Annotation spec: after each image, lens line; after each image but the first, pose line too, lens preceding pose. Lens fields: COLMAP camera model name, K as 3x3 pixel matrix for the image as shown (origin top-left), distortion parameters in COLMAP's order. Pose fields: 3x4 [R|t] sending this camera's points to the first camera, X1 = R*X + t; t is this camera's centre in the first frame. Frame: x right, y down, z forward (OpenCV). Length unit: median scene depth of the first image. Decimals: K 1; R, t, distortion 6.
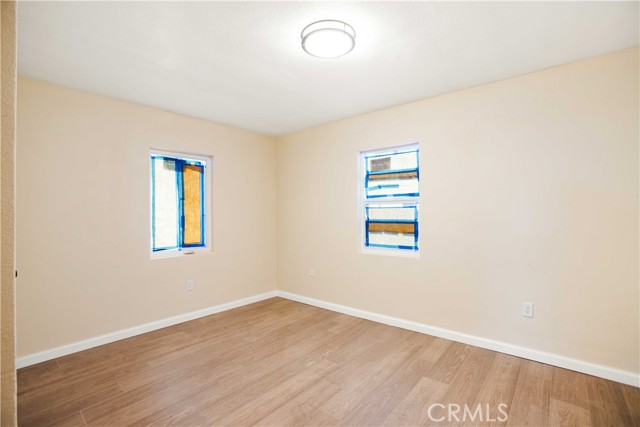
lens RADIAL K [[293.8, 0, 313.7], [0, 293.8, 214.9], [0, 0, 1]] dist [-0.053371, 0.029269]
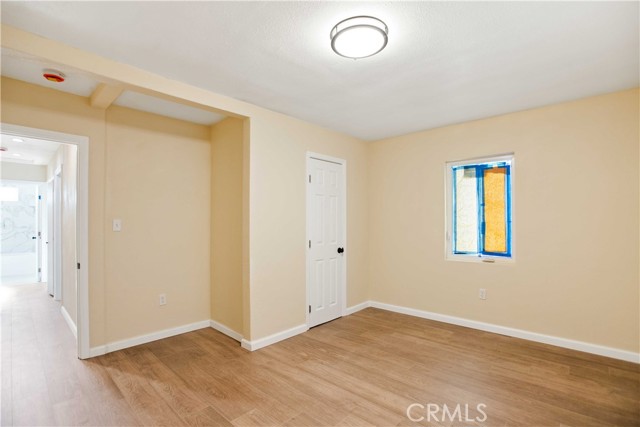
lens RADIAL K [[302.2, 0, 328.2], [0, 302.2, 219.9], [0, 0, 1]] dist [-0.062467, 0.021919]
pose [[-0.018921, 0.001858, -0.999819, 0.637395], [0.001400, 0.999997, 0.001832, -0.007293], [0.999820, -0.001365, -0.018924, 0.569294]]
